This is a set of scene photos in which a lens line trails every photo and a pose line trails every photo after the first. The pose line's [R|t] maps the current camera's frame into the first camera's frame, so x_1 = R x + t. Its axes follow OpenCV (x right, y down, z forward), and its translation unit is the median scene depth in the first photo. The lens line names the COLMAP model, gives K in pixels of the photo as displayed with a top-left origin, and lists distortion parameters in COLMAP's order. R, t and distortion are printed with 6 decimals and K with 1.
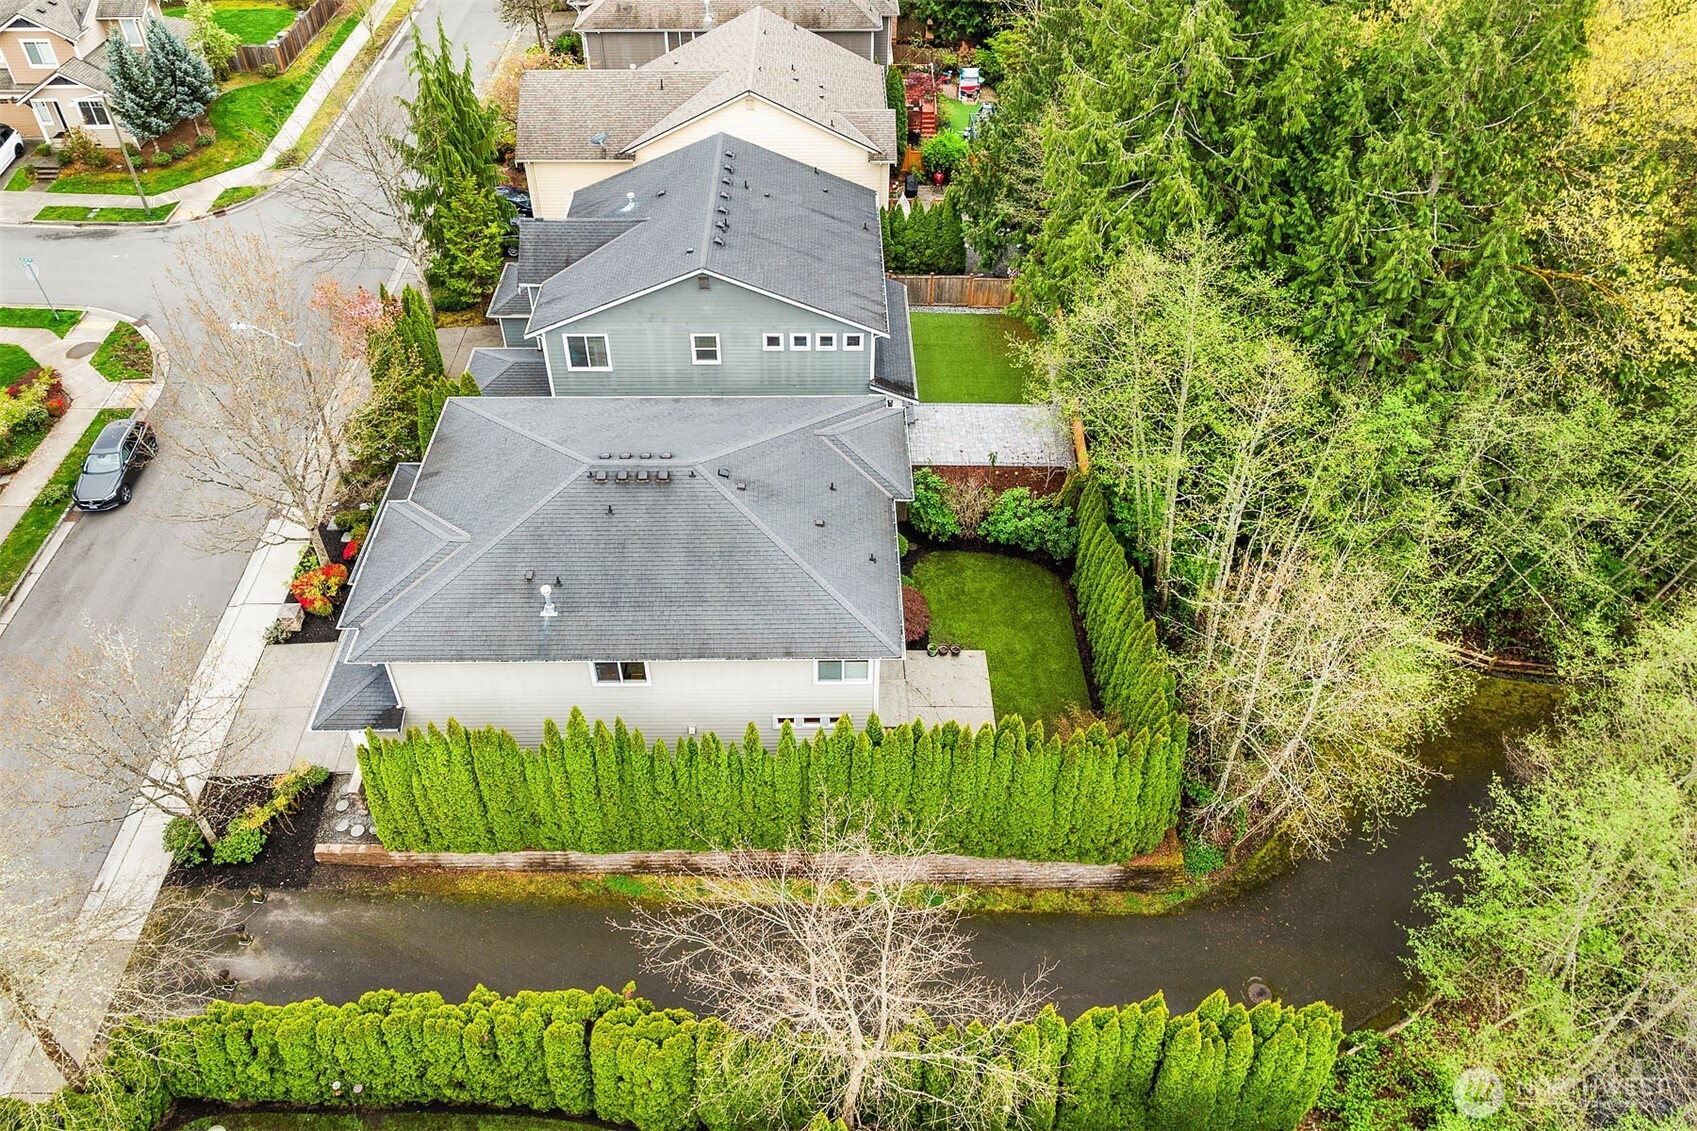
lens RADIAL K [[1188.0, 0, 855.6], [0, 1188.0, 514.6], [0, 0, 1]] dist [-0.026544, 0.000036]
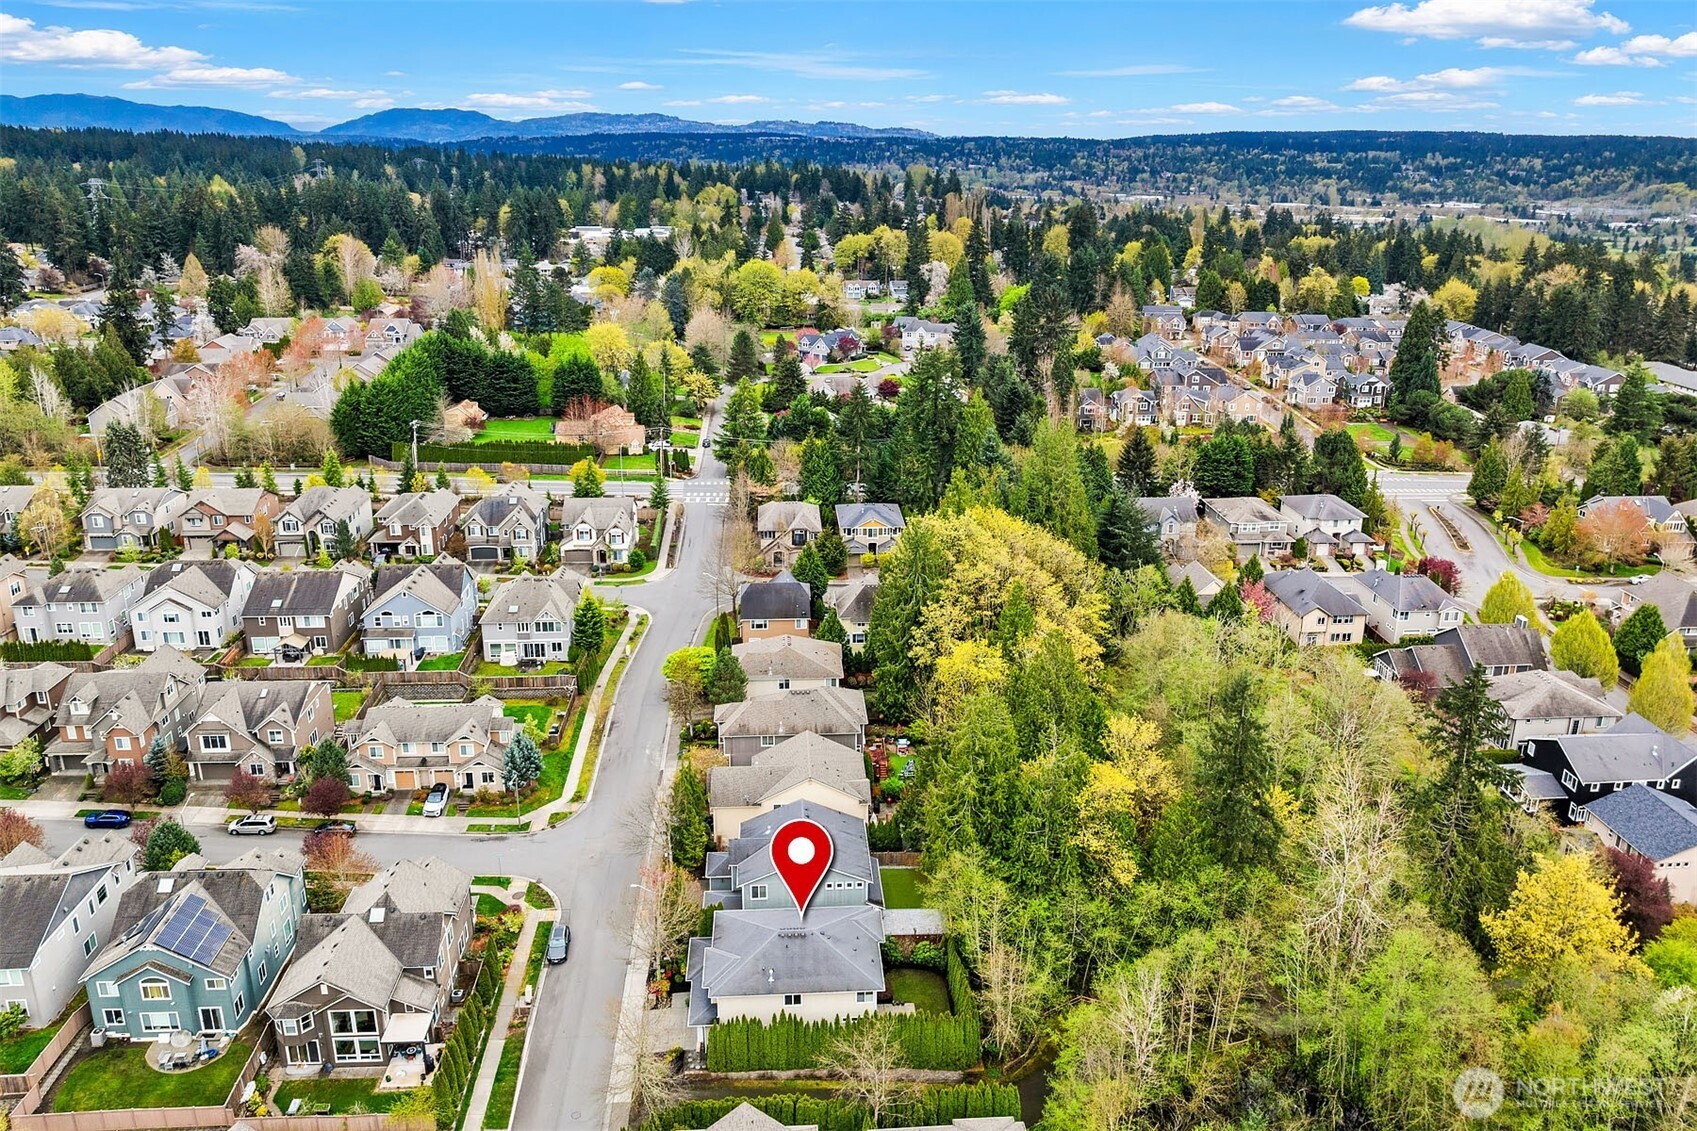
lens RADIAL K [[1212.1, 0, 857.8], [0, 1212.1, 466.2], [0, 0, 1]] dist [-0.025014, -0.007420]
pose [[0.998895, -0.014588, 0.044669, -0.109632], [0.032985, 0.894712, -0.445423, 0.213273], [-0.033468, 0.446404, 0.894205, -1.777032]]
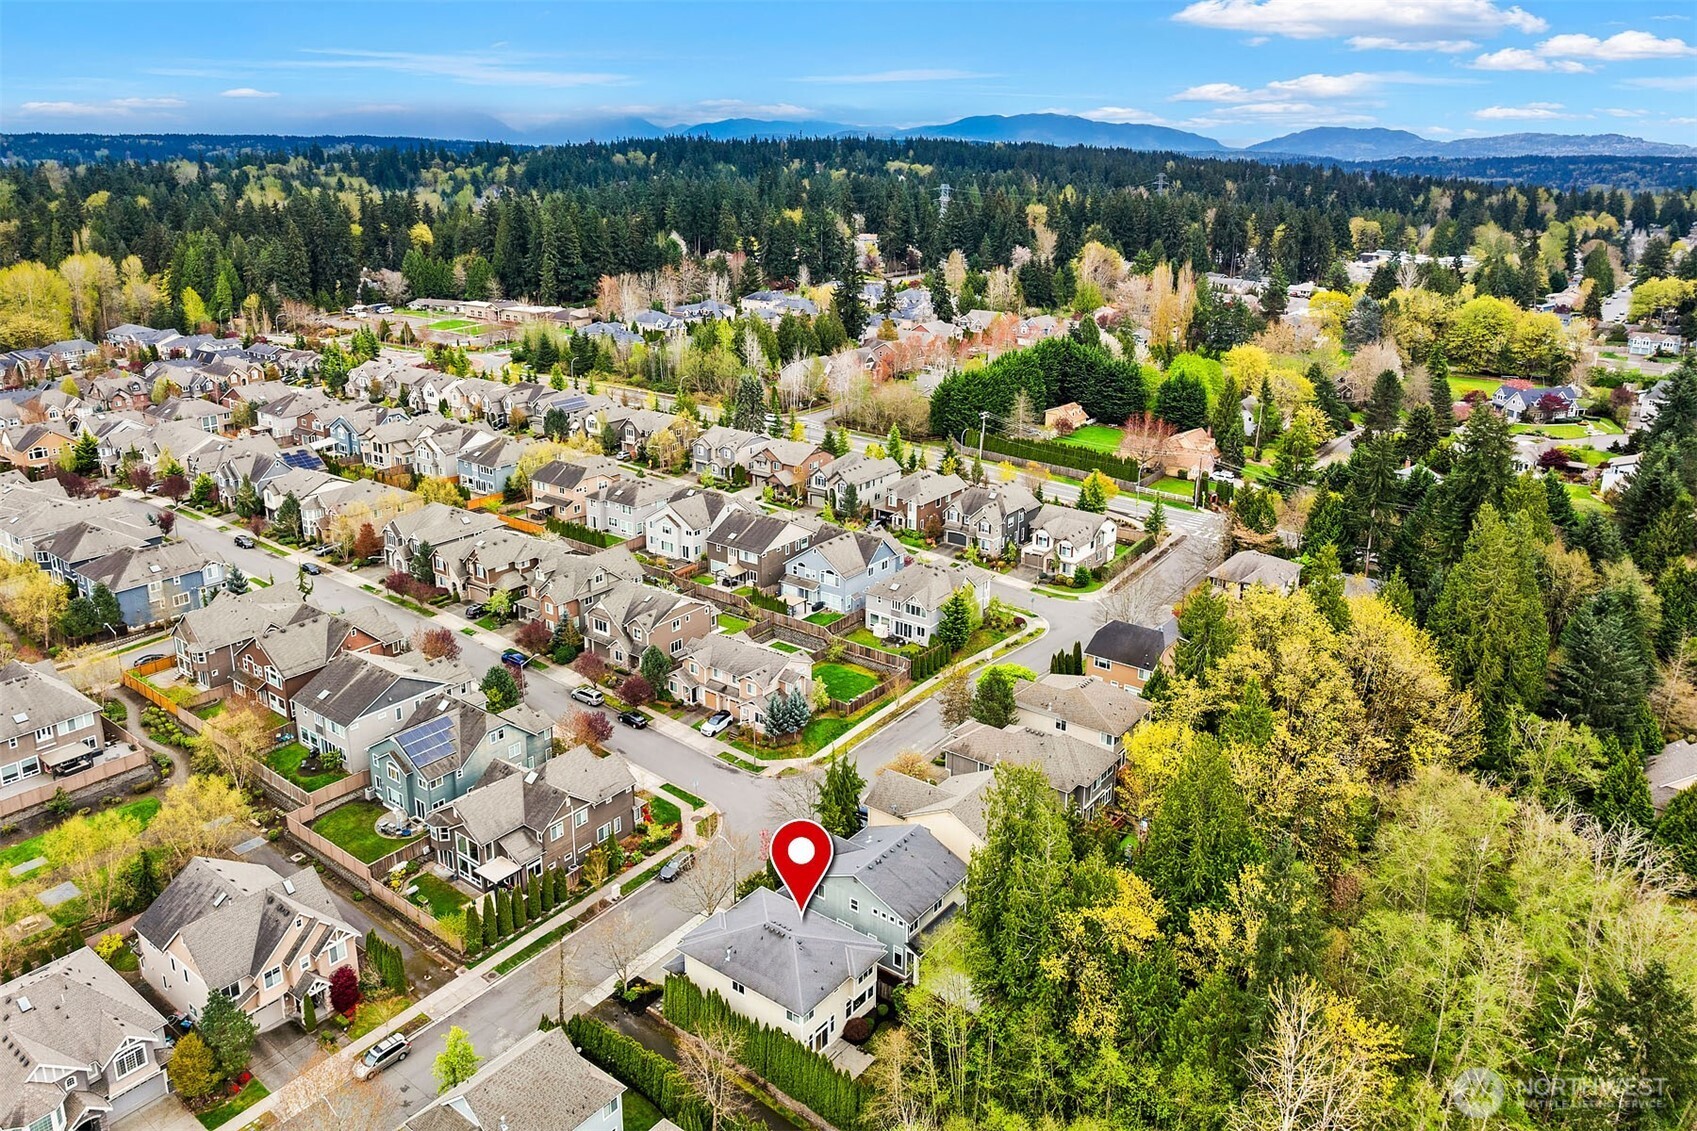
lens RADIAL K [[1212.1, 0, 857.8], [0, 1212.1, 466.2], [0, 0, 1]] dist [-0.025014, -0.007420]
pose [[0.789442, 0.153928, -0.594211, 1.262045], [-0.410177, 0.852470, -0.324114, -0.101288], [0.456657, 0.499601, 0.736114, -1.375412]]
